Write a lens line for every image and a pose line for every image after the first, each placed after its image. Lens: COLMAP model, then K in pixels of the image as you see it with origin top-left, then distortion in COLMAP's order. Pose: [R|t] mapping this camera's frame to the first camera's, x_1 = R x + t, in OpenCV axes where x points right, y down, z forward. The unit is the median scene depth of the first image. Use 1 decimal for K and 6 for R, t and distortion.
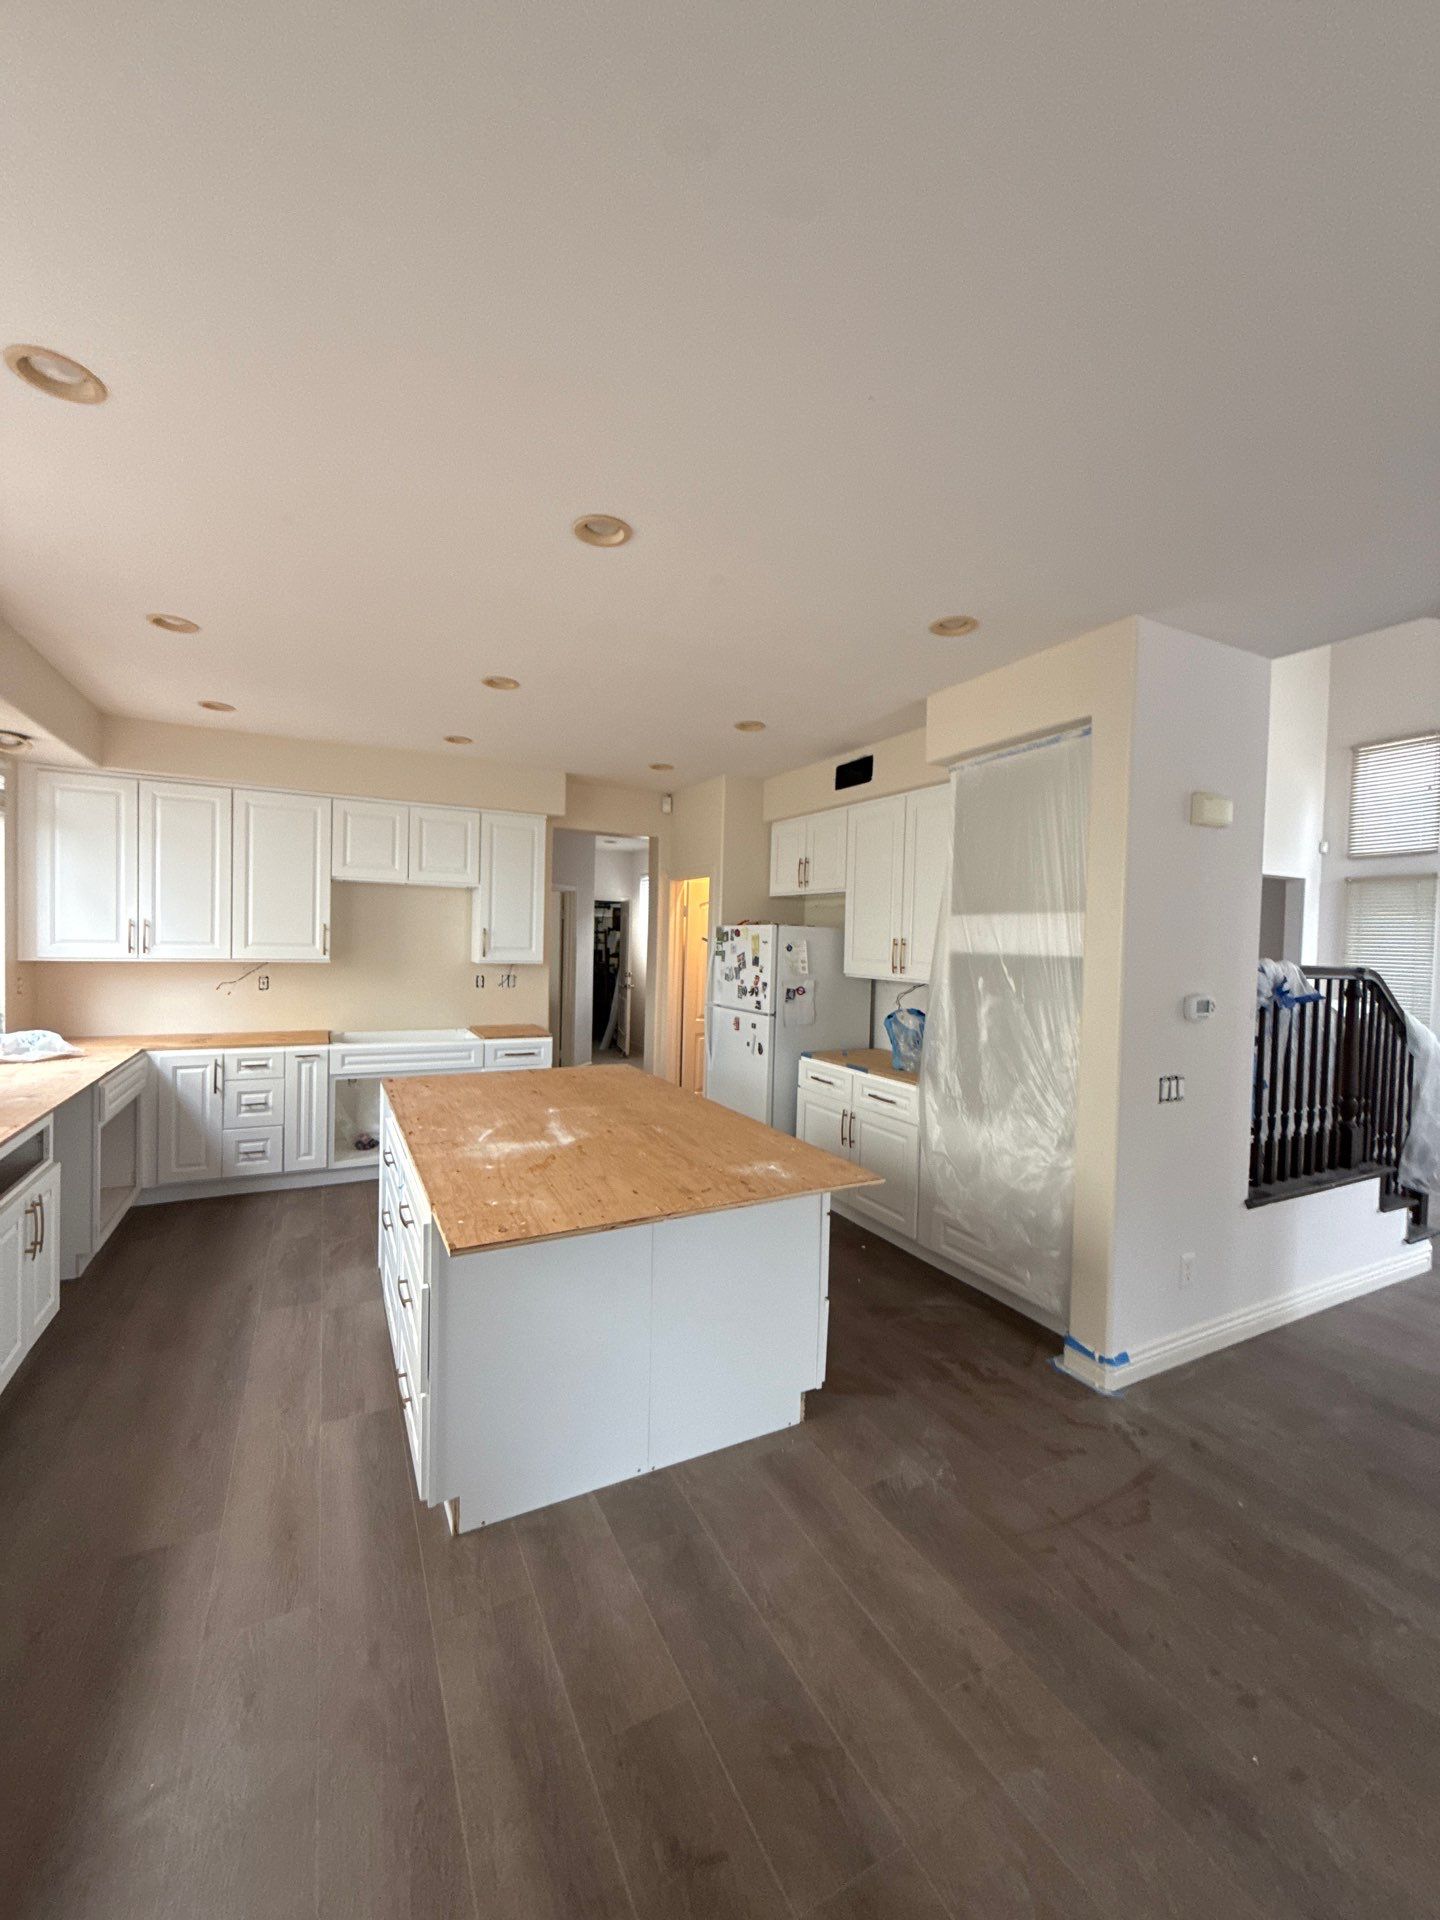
lens RADIAL K [[764.8, 0, 720.0], [0, 764.8, 960.0], [0, 0, 1]] dist [-0.001473, 0.000030]
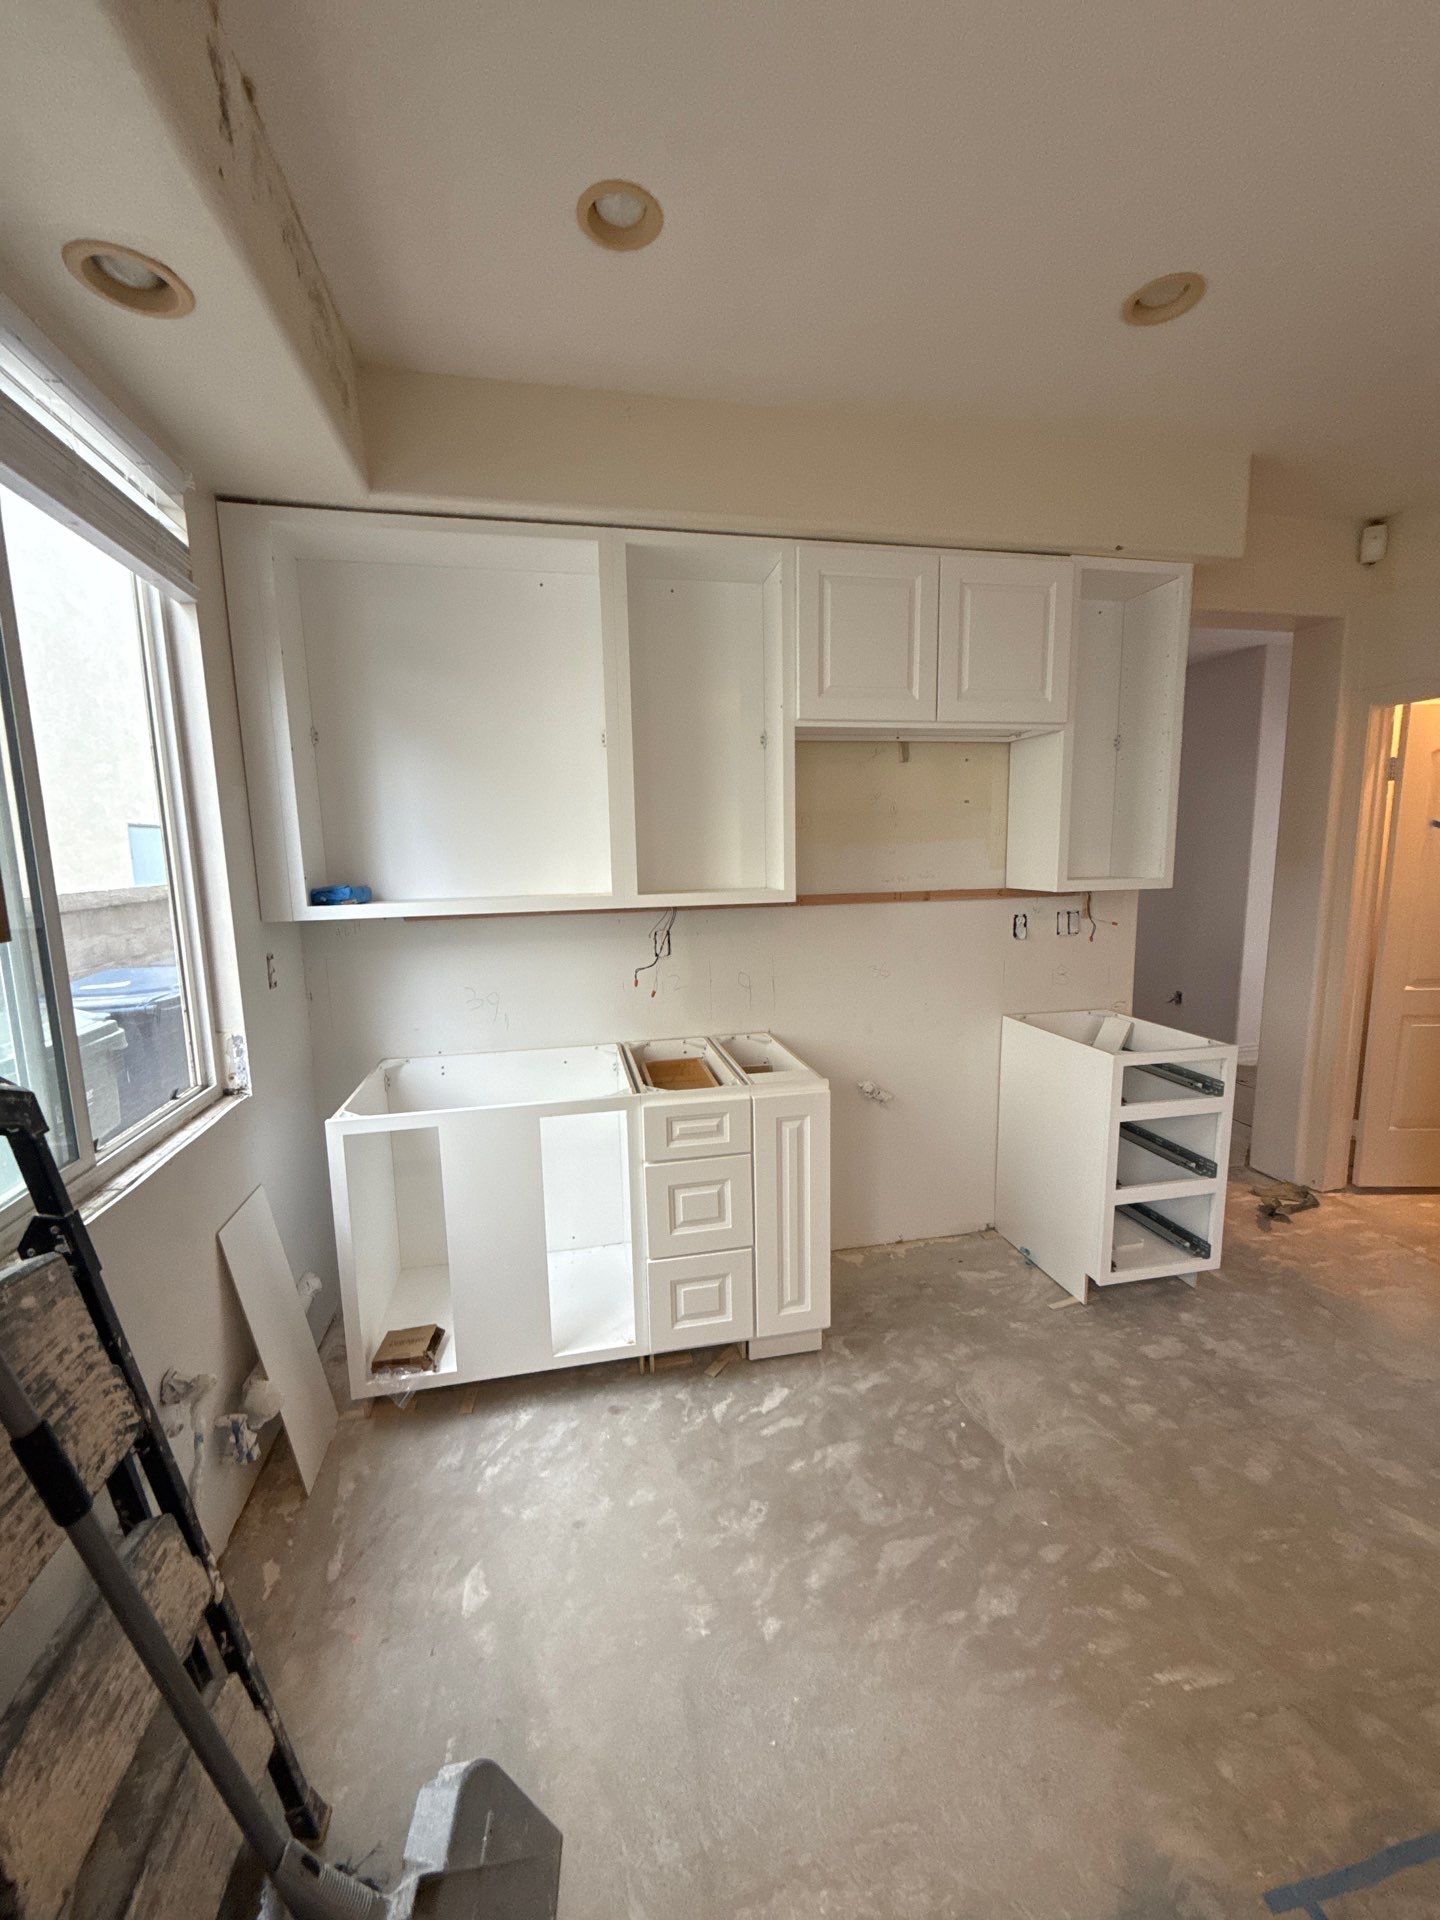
lens RADIAL K [[764.8, 0, 720.0], [0, 764.8, 960.0], [0, 0, 1]] dist [-0.001473, 0.000030]
pose [[0.962788, -0.010116, -0.270068, -0.466035], [0.039590, 0.993798, 0.103913, -0.013178], [0.267342, -0.110738, 0.957218, 0.562386]]
